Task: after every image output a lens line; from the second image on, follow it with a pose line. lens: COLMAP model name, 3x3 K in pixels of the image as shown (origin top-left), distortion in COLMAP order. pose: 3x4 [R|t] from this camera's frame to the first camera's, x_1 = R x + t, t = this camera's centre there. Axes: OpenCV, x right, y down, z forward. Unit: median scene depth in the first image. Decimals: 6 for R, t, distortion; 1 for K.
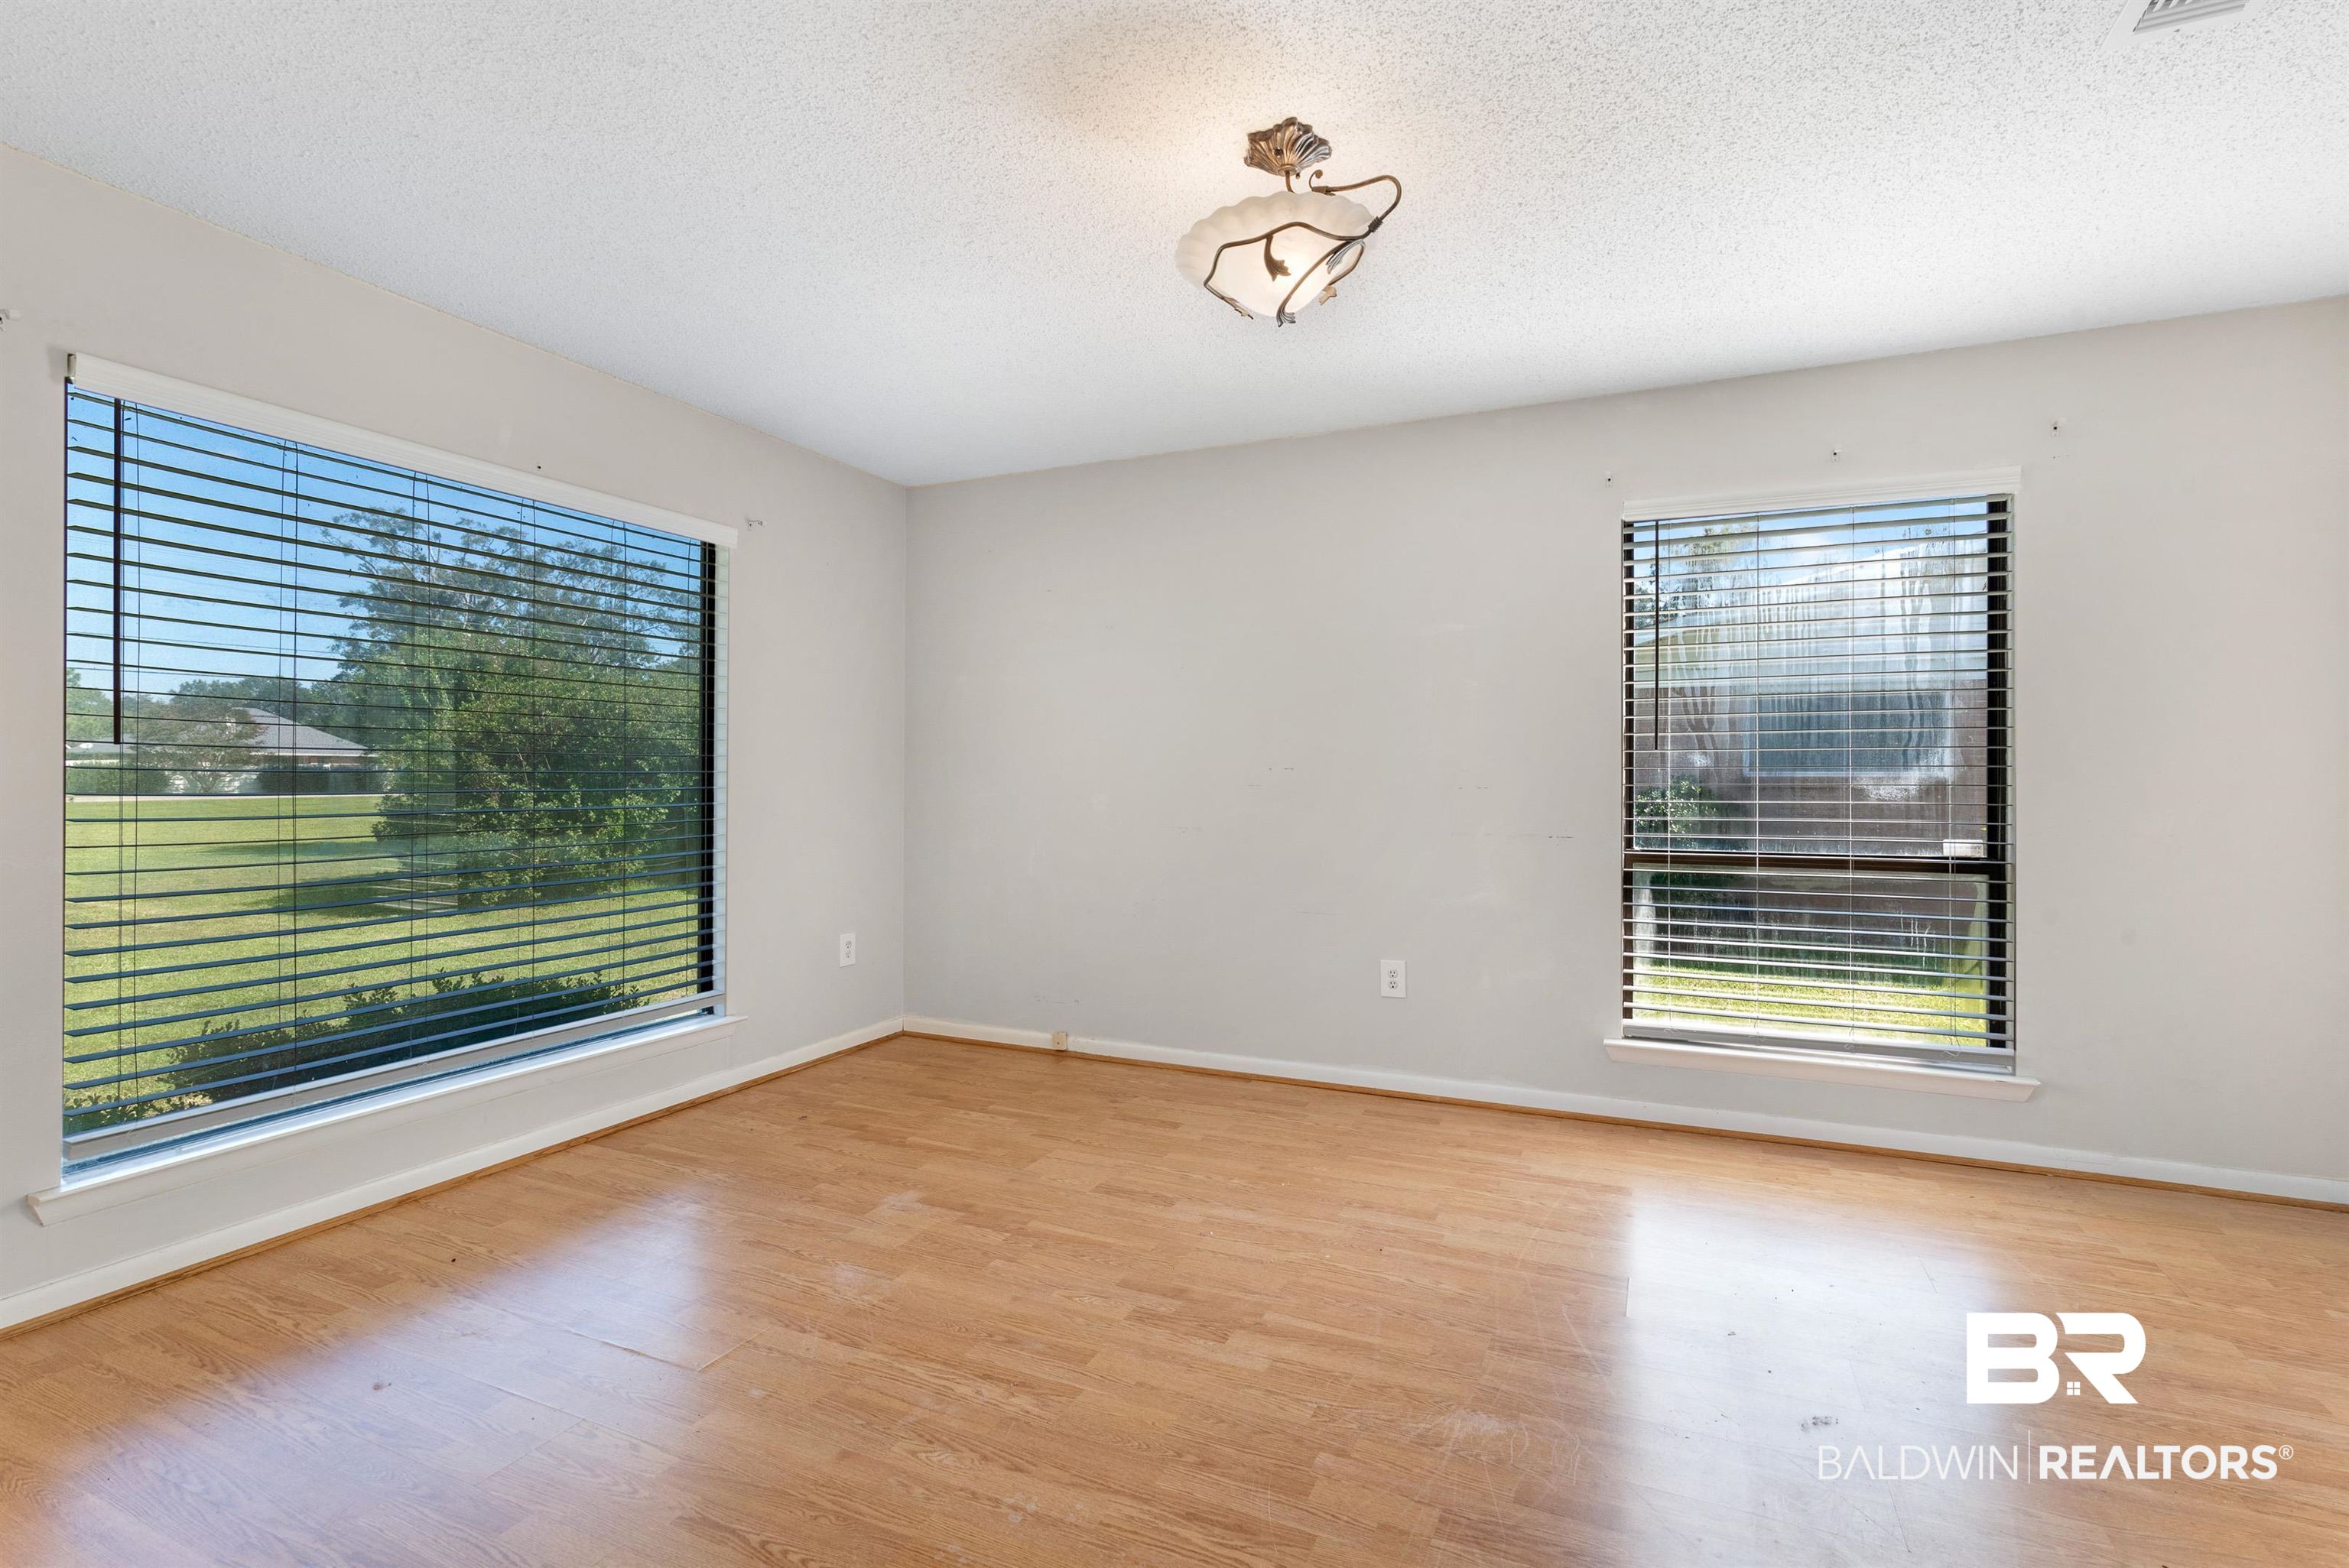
lens RADIAL K [[1083.5, 0, 1180.8], [0, 1083.5, 779.5], [0, 0, 1]] dist [-0.000764, 0.000943]
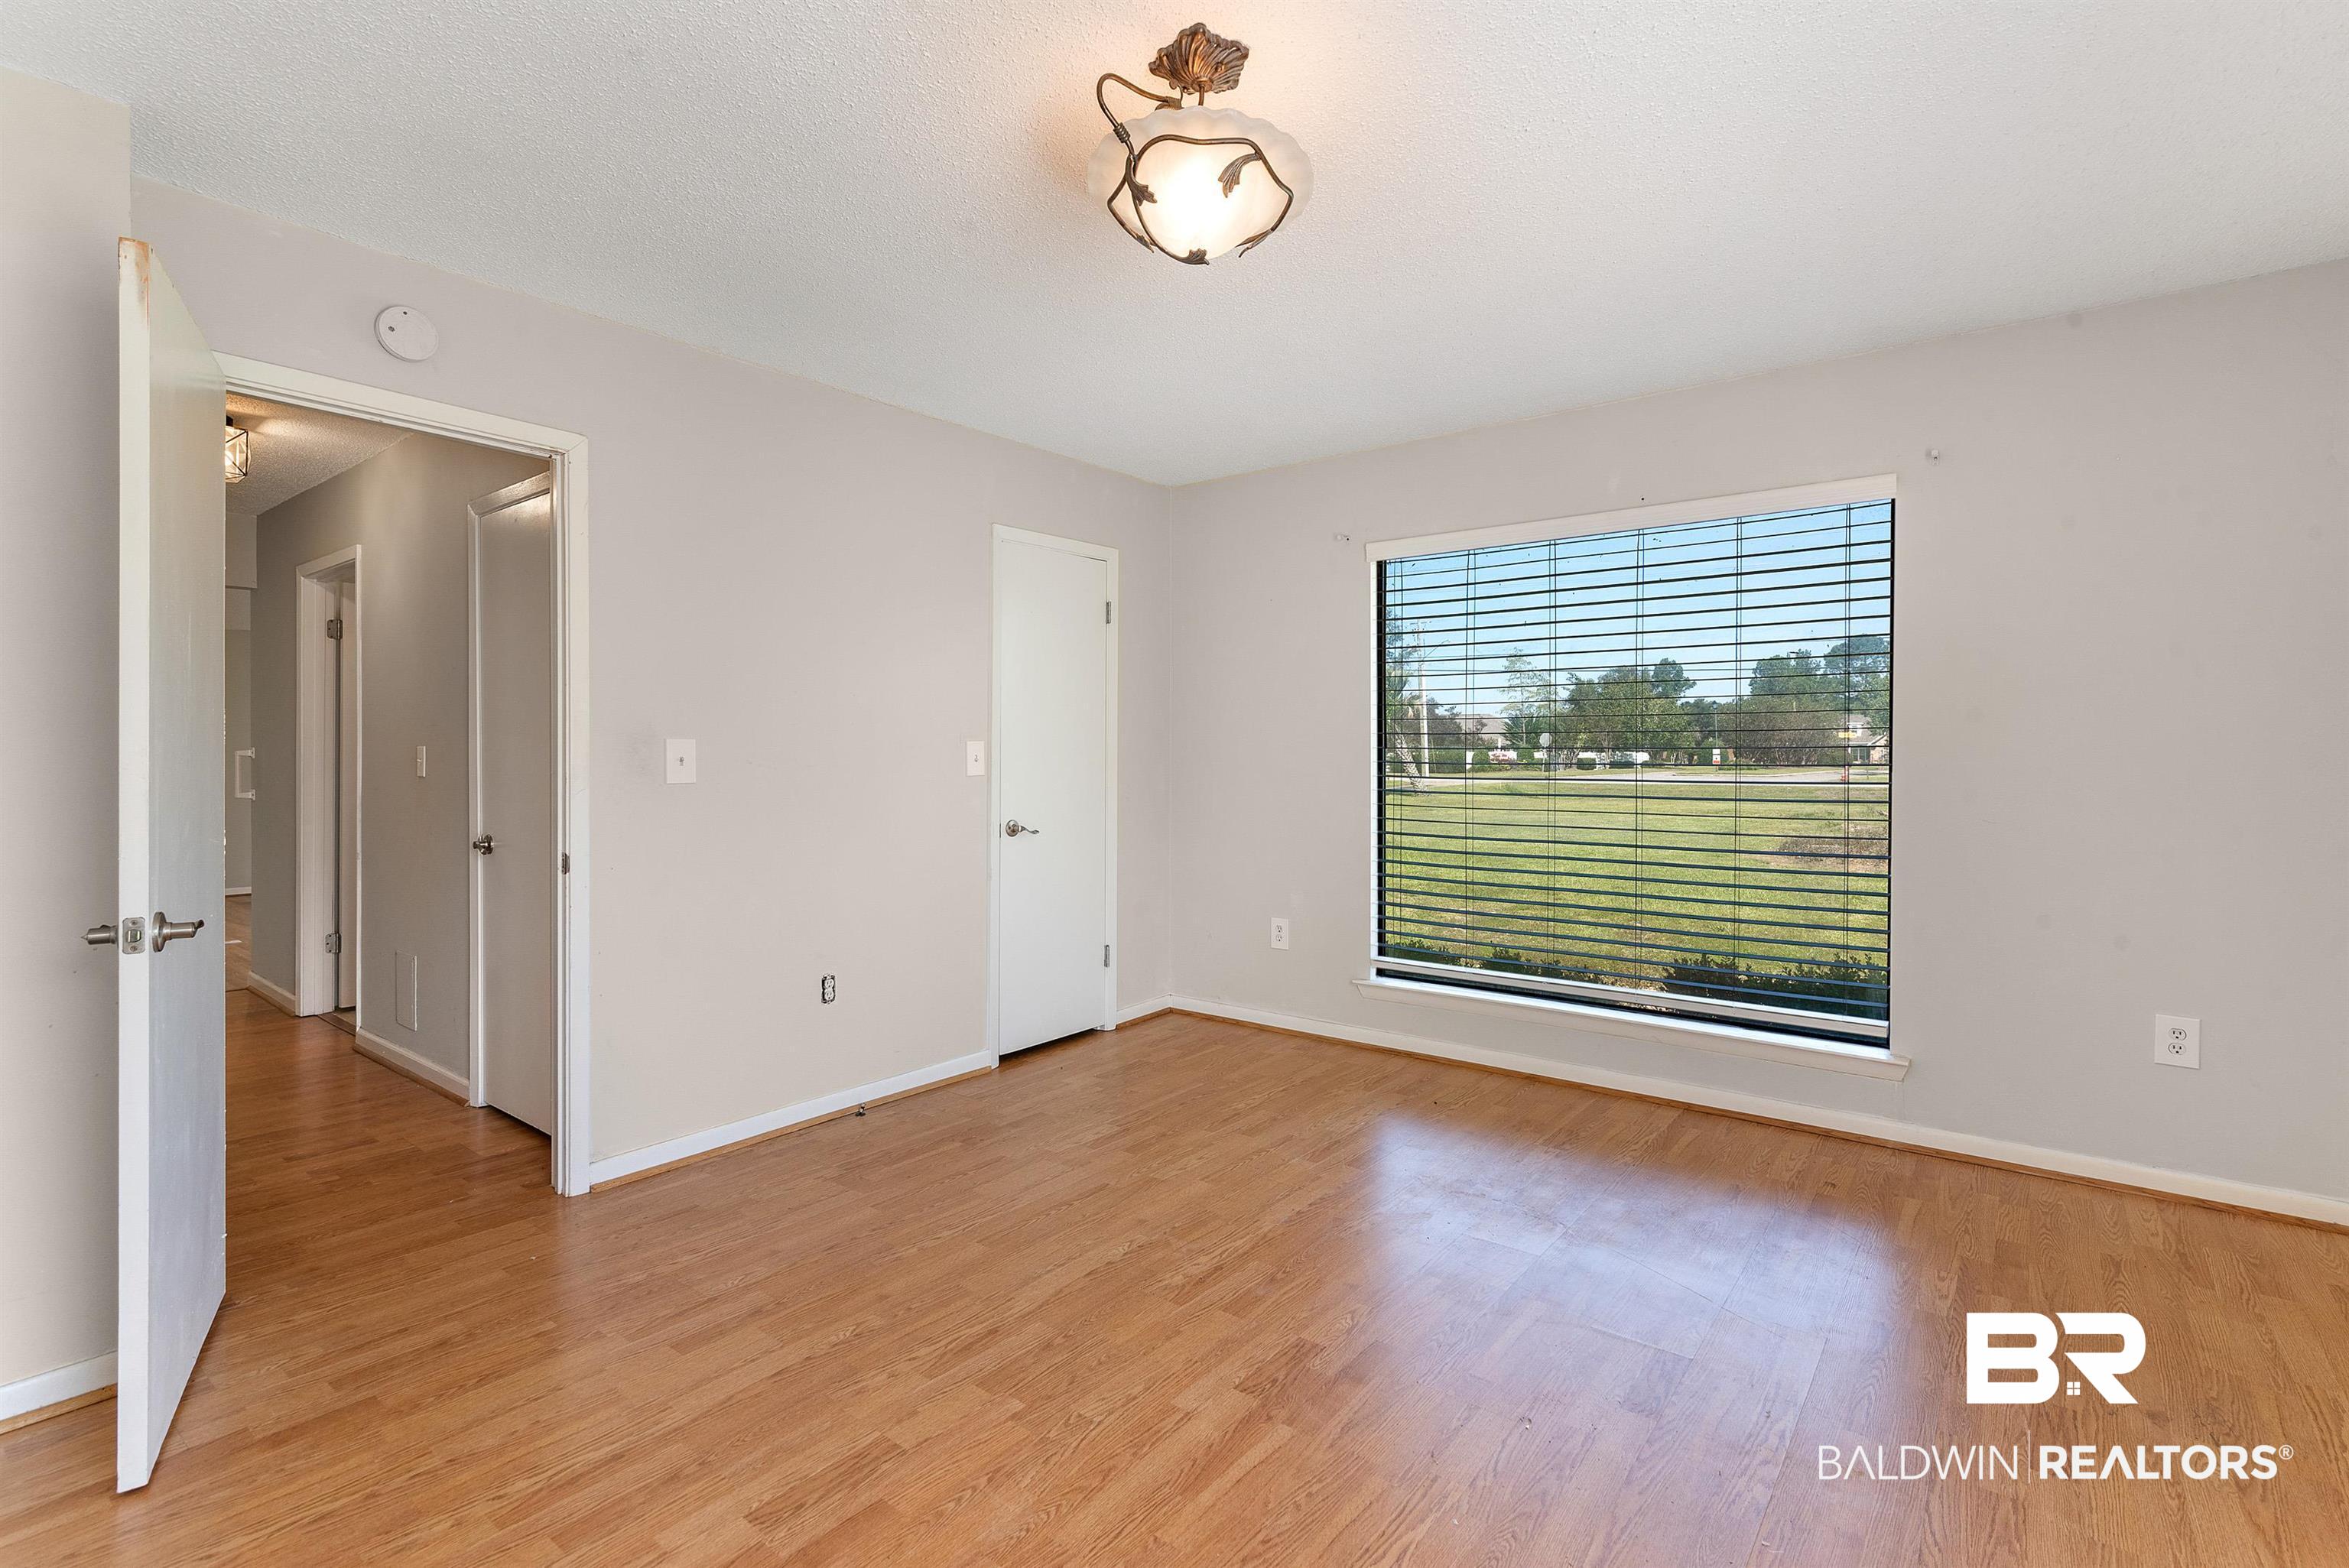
lens RADIAL K [[1083.5, 0, 1176.3], [0, 1083.5, 765.6], [0, 0, 1]] dist [-0.000764, 0.000943]
pose [[-0.242968, 0.003189, -0.970029, 0.609876], [-0.006908, 0.999964, 0.005017, -0.008950], [0.970010, 0.007920, -0.242937, 0.756663]]
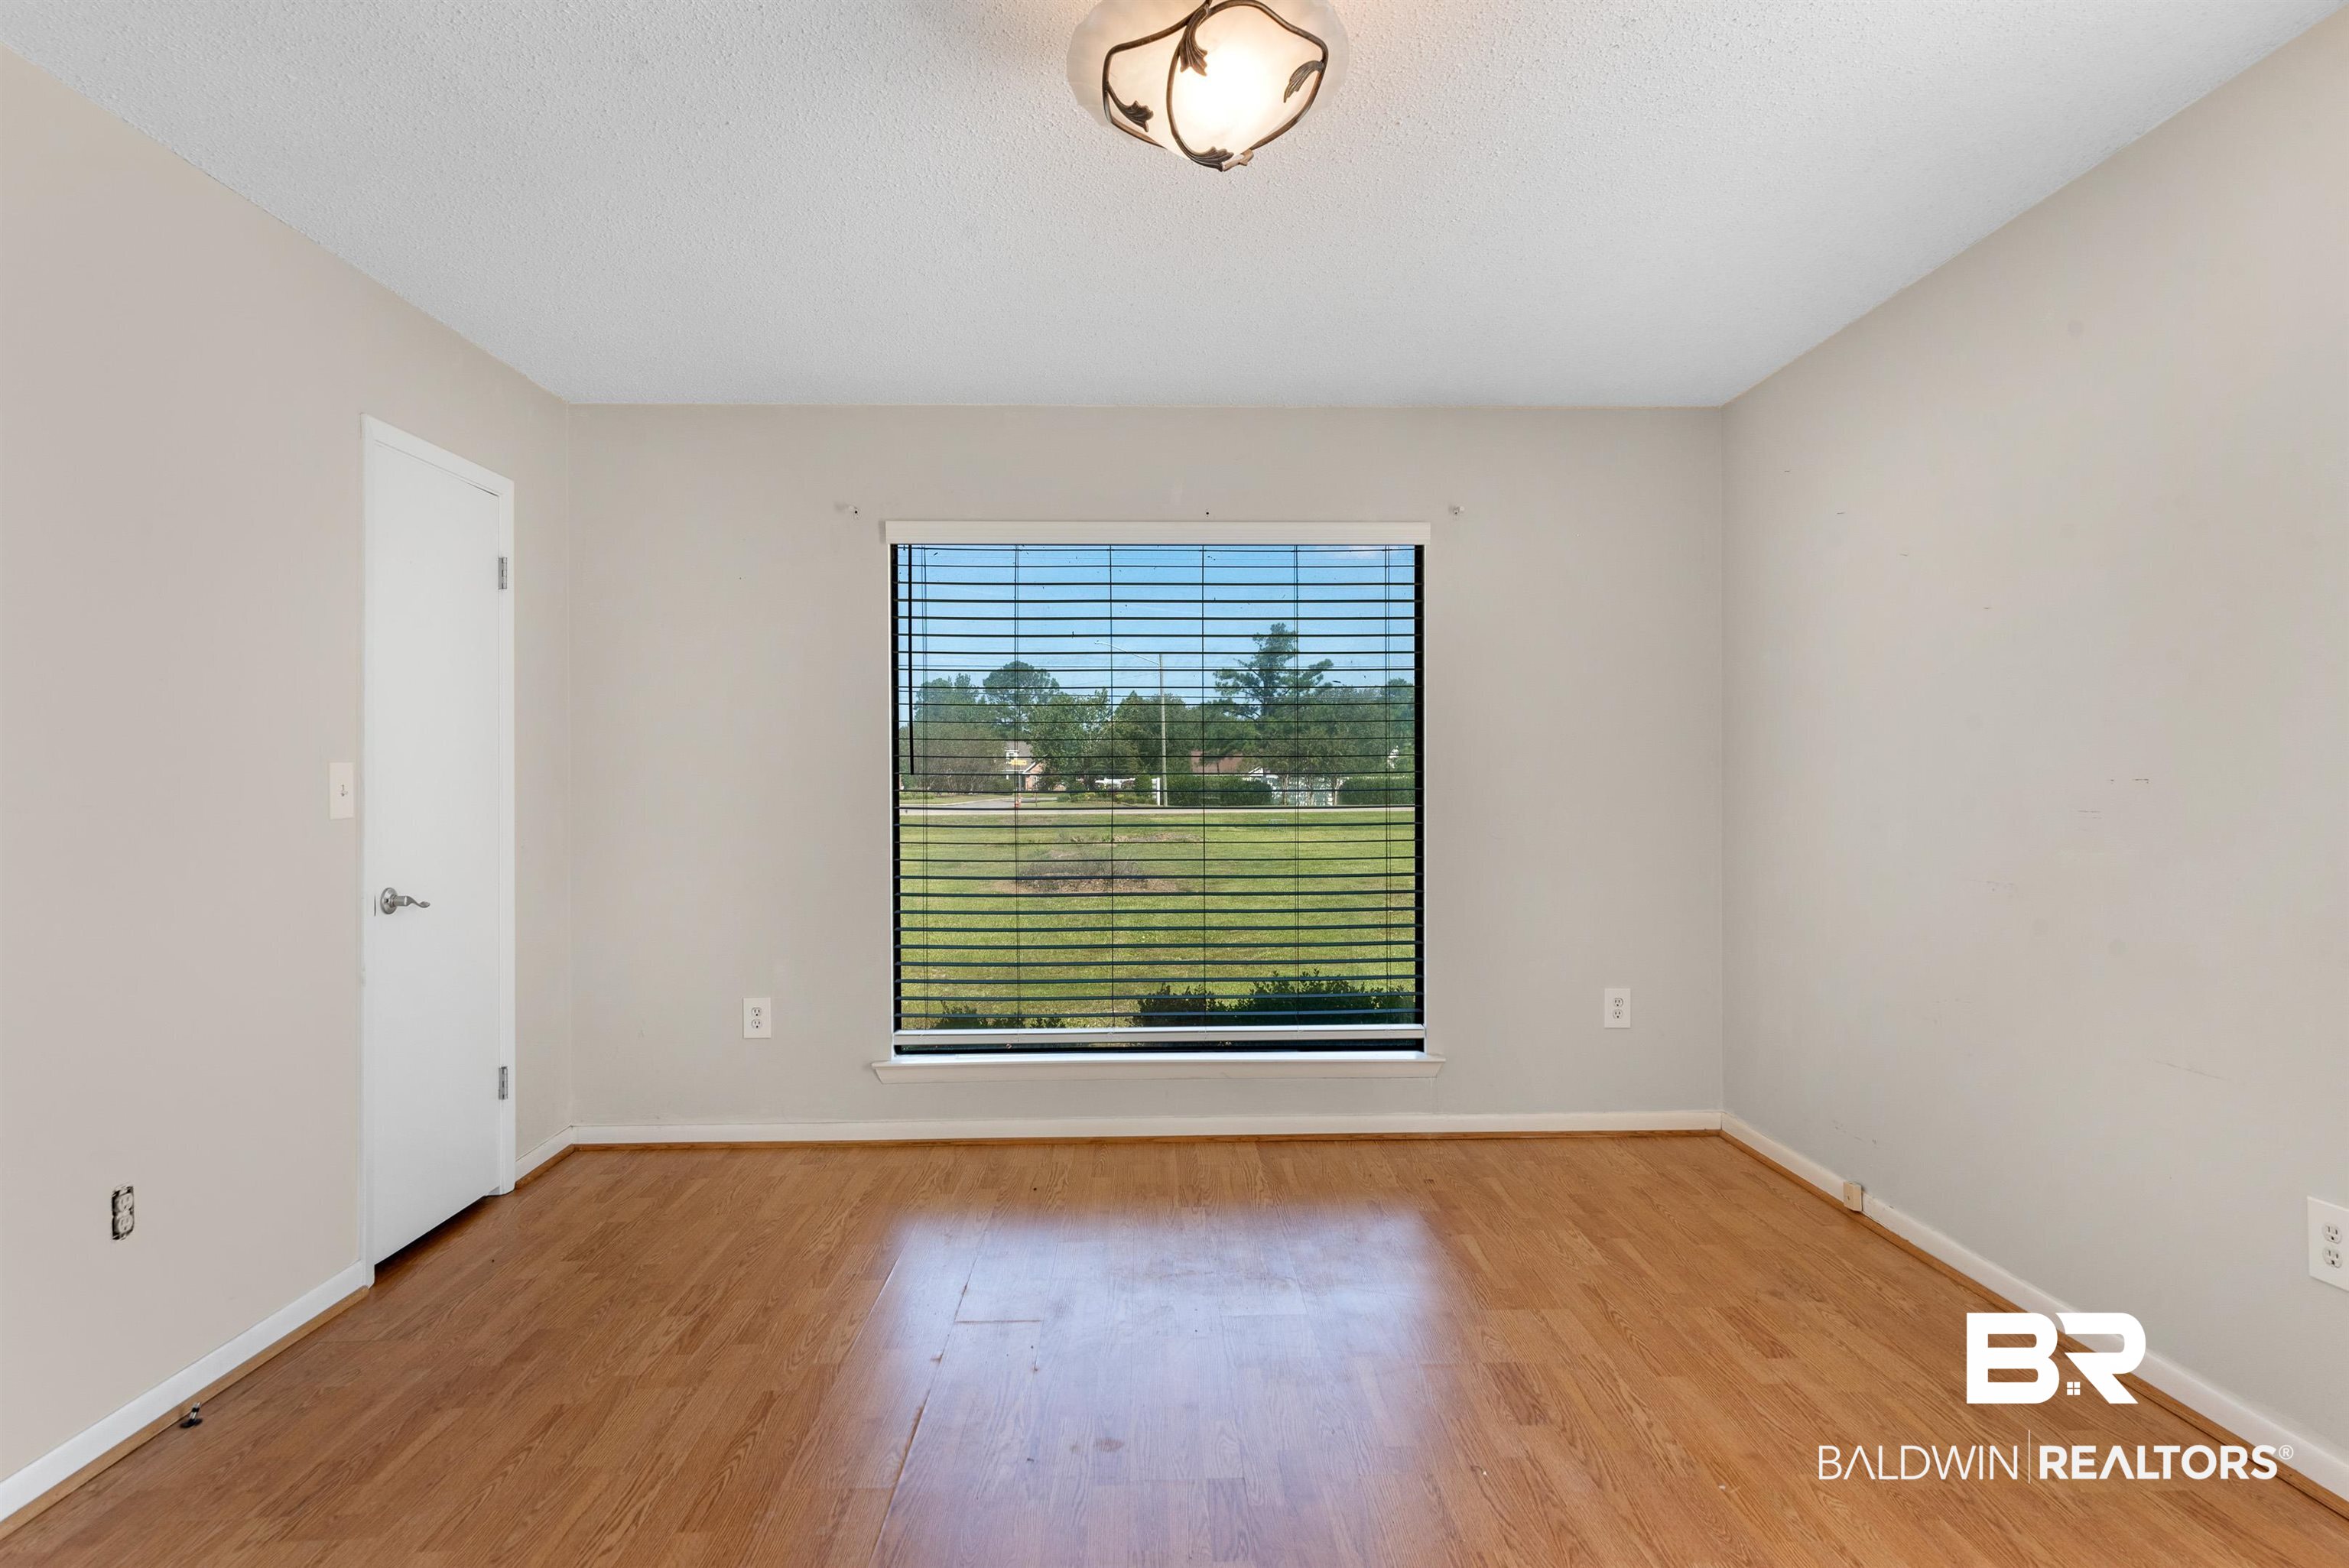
lens RADIAL K [[1276.0, 0, 1181.2], [0, 1276.0, 790.3], [0, 0, 1]] dist [-0.000856, 0.003839]
pose [[0.437454, -0.002394, -0.899238, 0.531648], [0.002939, 0.999995, -0.001233, -0.006780], [0.899236, -0.002104, 0.437459, 0.384125]]
